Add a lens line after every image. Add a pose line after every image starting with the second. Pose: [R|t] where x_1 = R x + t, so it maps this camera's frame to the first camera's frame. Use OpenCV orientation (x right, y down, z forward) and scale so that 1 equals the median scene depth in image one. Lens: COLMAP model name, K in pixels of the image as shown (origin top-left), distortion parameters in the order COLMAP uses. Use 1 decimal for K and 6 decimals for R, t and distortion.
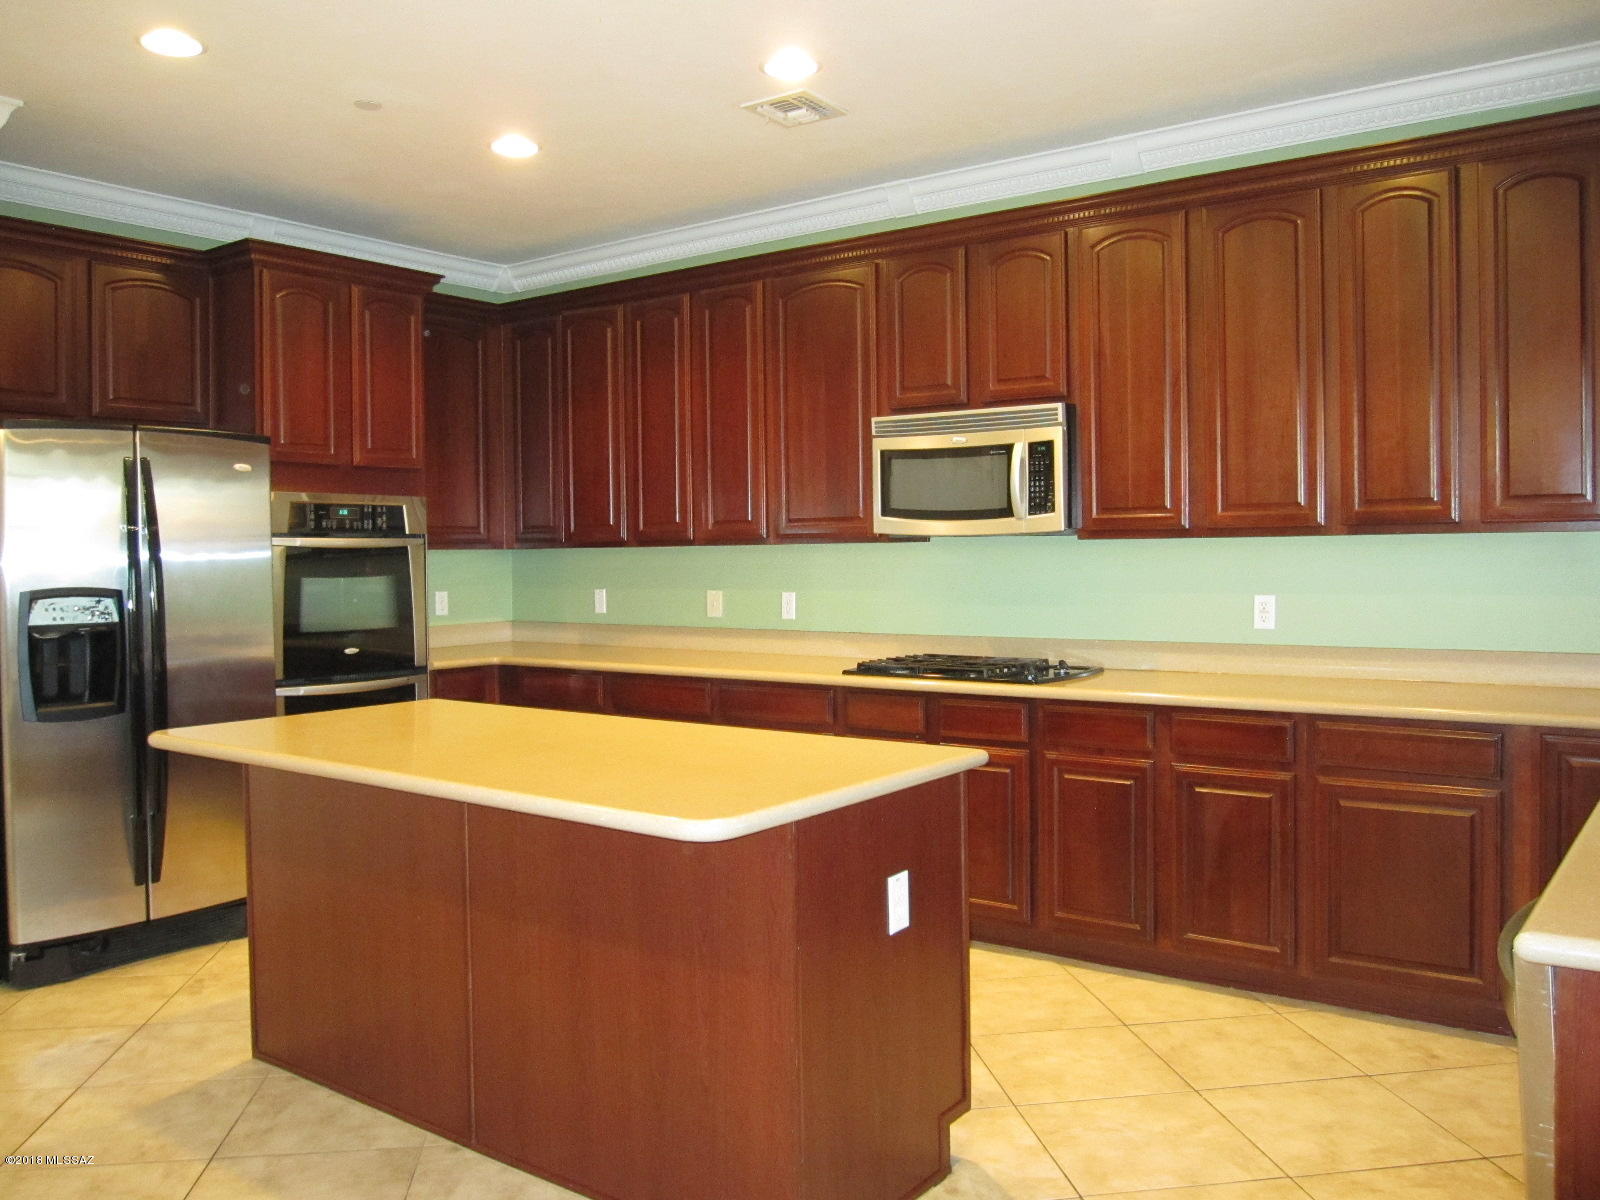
lens RADIAL K [[1323.5, 0, 807.8], [0, 1323.5, 603.3], [0, 0, 1]] dist [-0.065930, 0.036386]
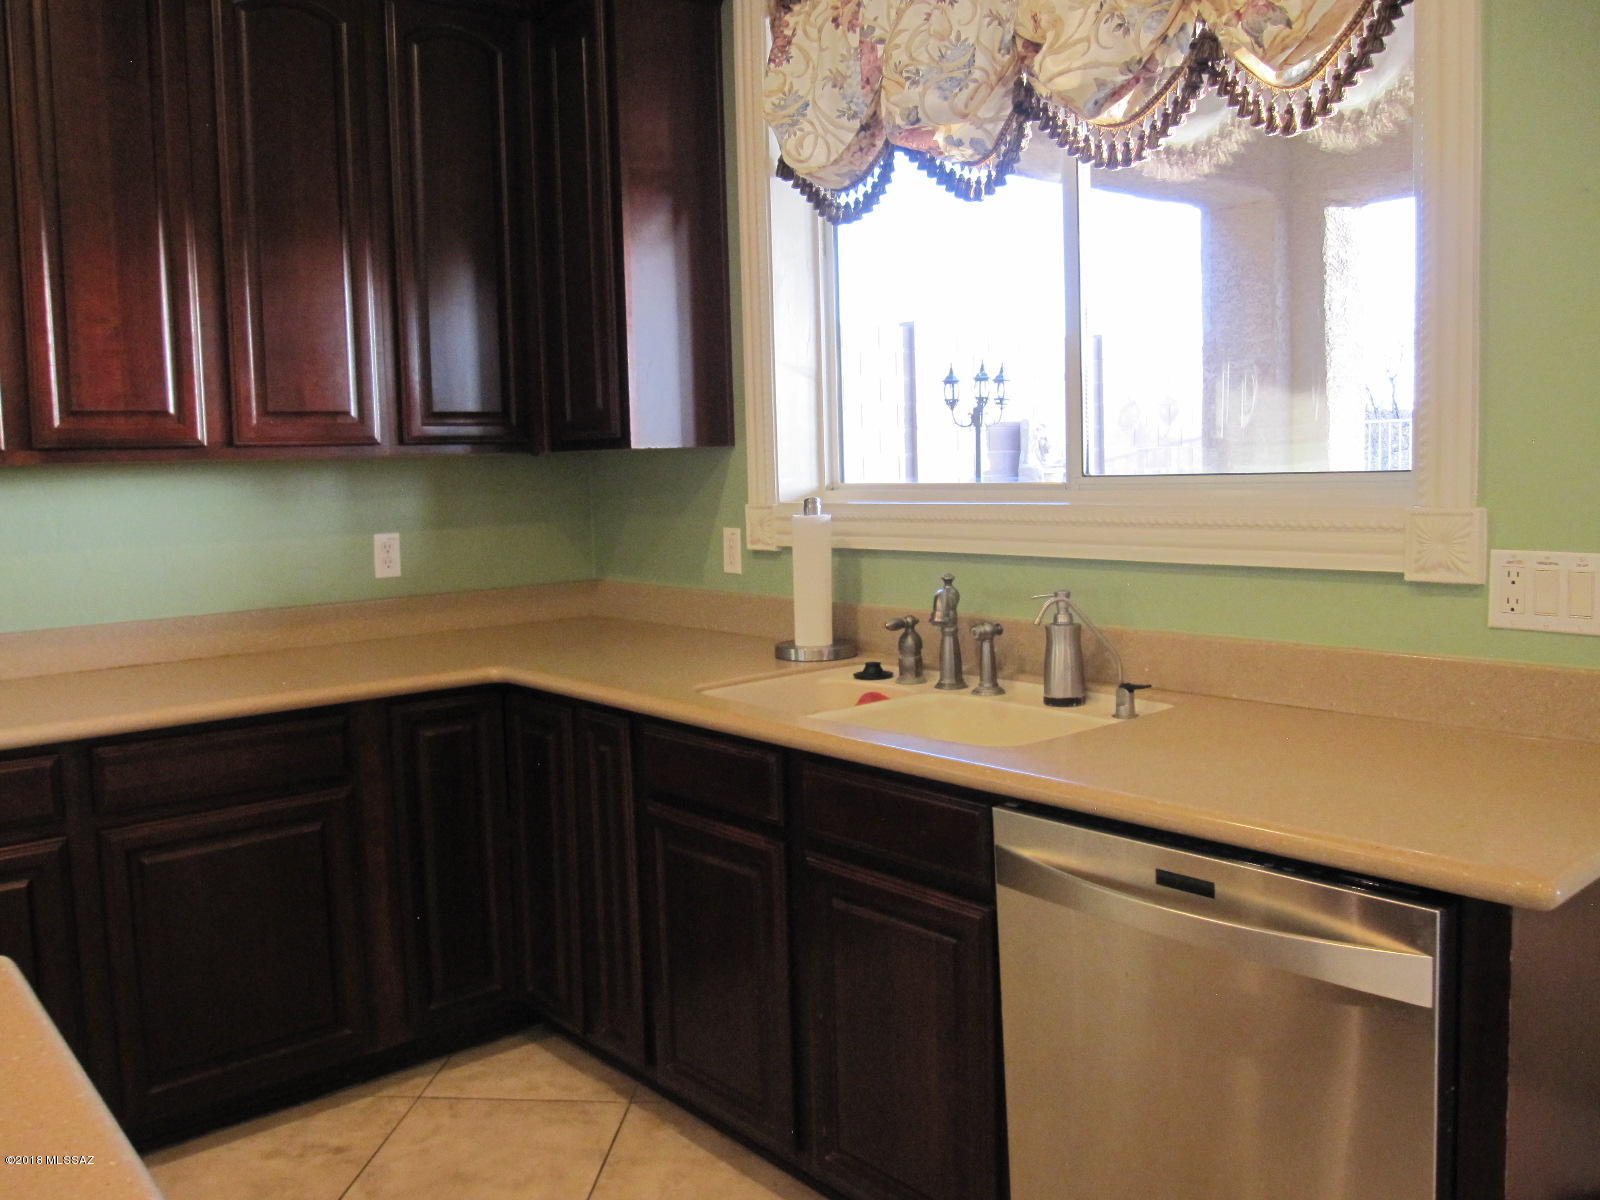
lens RADIAL K [[1323.5, 0, 800.4], [0, 1323.5, 591.1], [0, 0, 1]] dist [-0.065930, 0.036386]
pose [[0.229246, -0.091232, 0.969084, -0.148784], [0.062389, 0.994928, 0.078906, -0.017338], [-0.971367, 0.042372, 0.233775, 0.498747]]
